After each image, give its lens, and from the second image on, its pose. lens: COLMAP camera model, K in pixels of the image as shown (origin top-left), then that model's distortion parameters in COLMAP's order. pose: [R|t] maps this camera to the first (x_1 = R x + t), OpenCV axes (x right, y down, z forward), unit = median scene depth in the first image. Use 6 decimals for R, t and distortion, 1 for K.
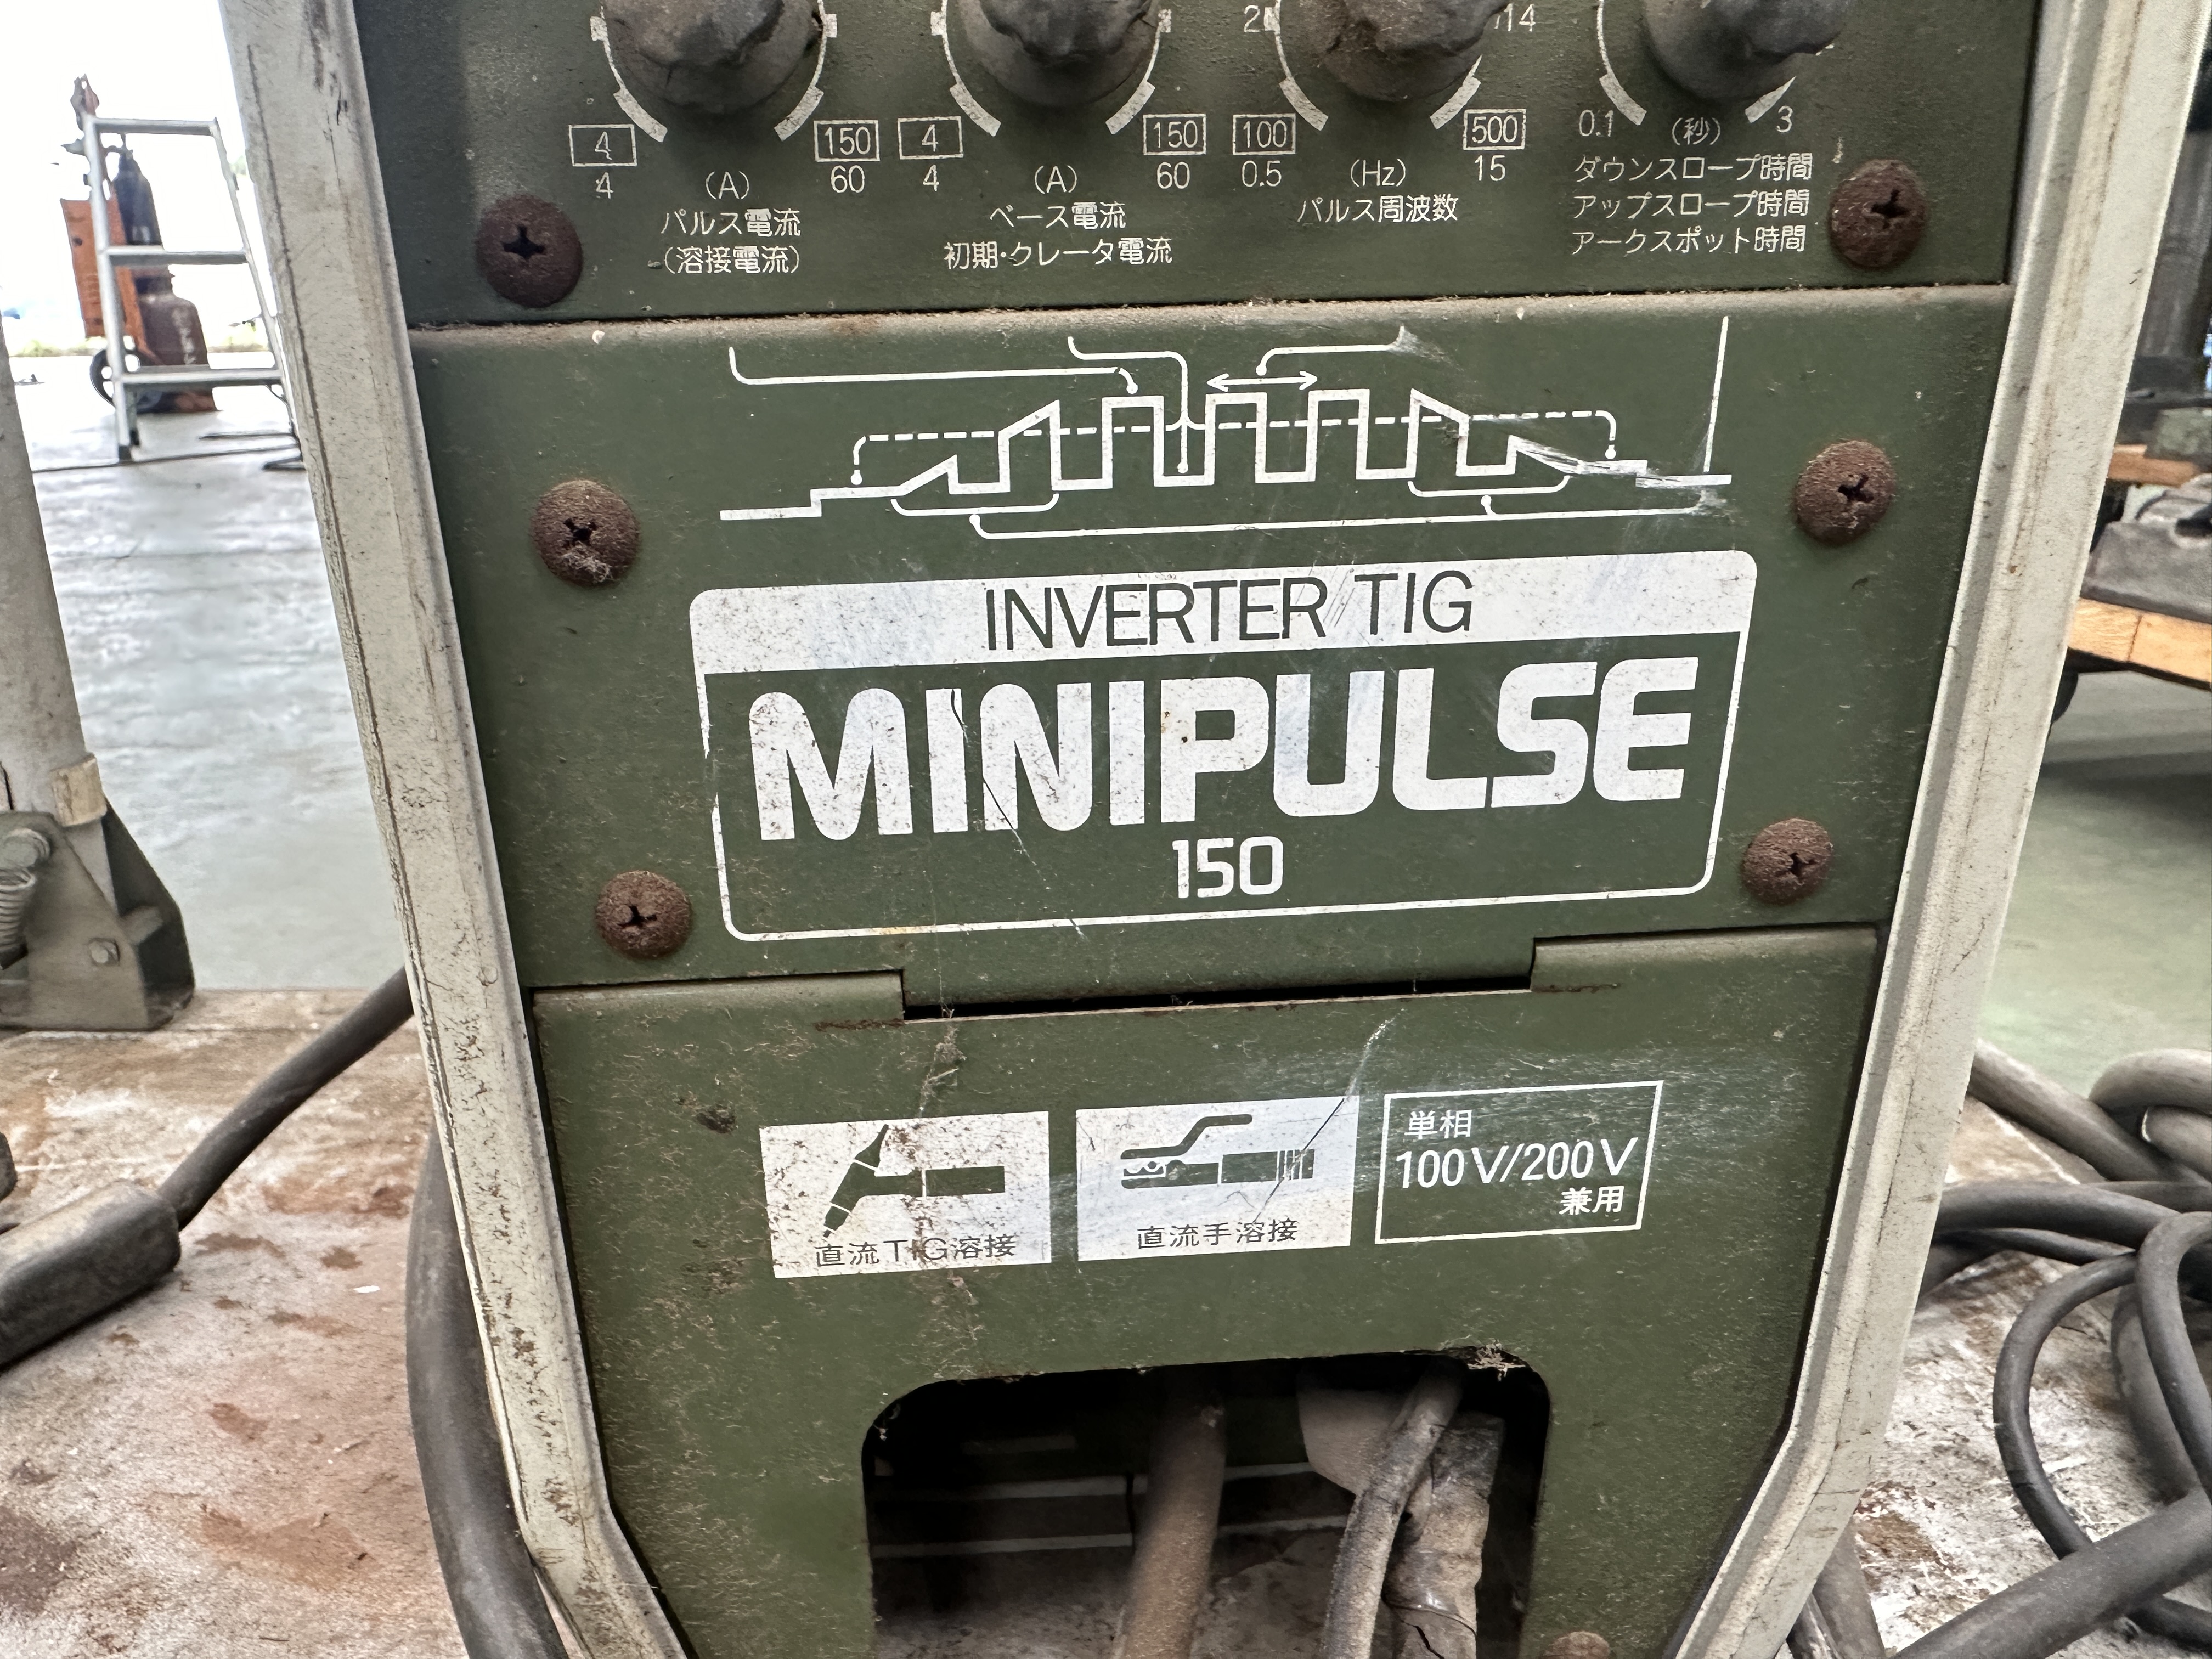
lens RADIAL K [[1580.3, 0, 1047.5], [0, 1580.3, 925.1], [0, 0, 1]] dist [0.021025, -0.045274]
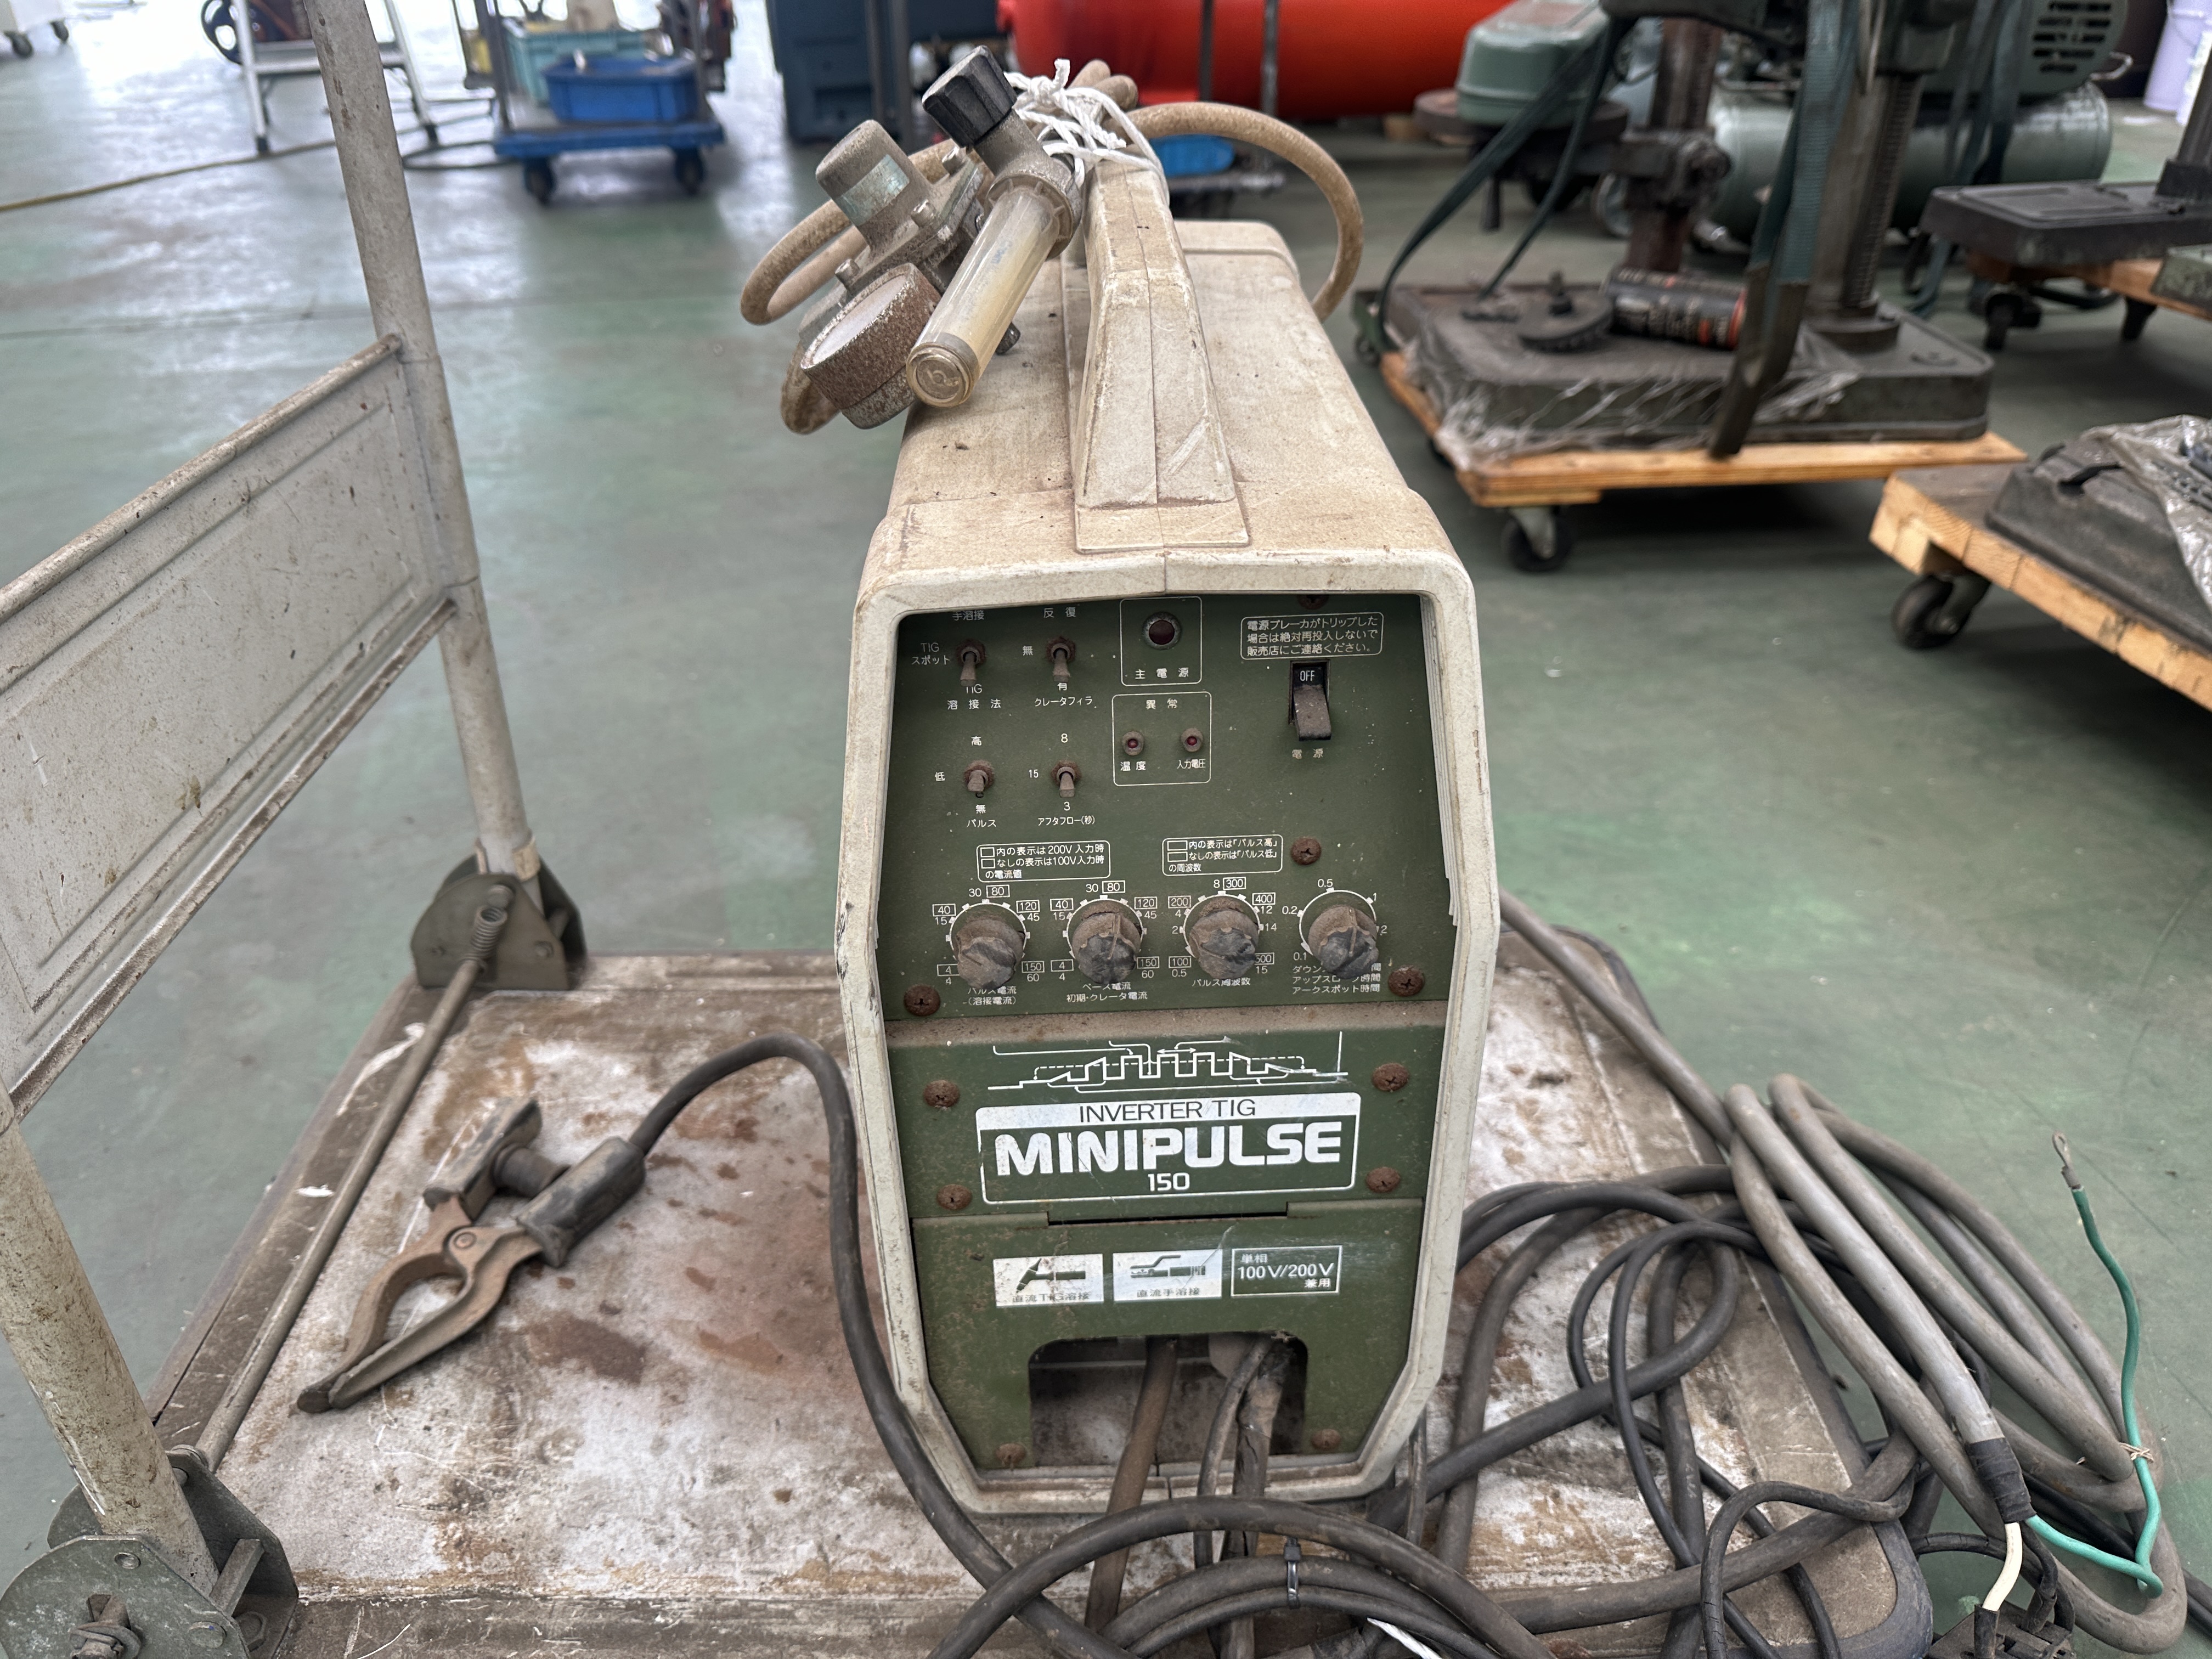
lens RADIAL K [[1580.3, 0, 1089.7], [0, 1580.3, 779.1], [0, 0, 1]] dist [0.021025, -0.045274]
pose [[0.999180, 0.016243, -0.037096, 0.067676], [-0.010704, 0.989389, 0.144899, -1.102748], [0.039056, -0.144383, 0.988751, -1.567468]]
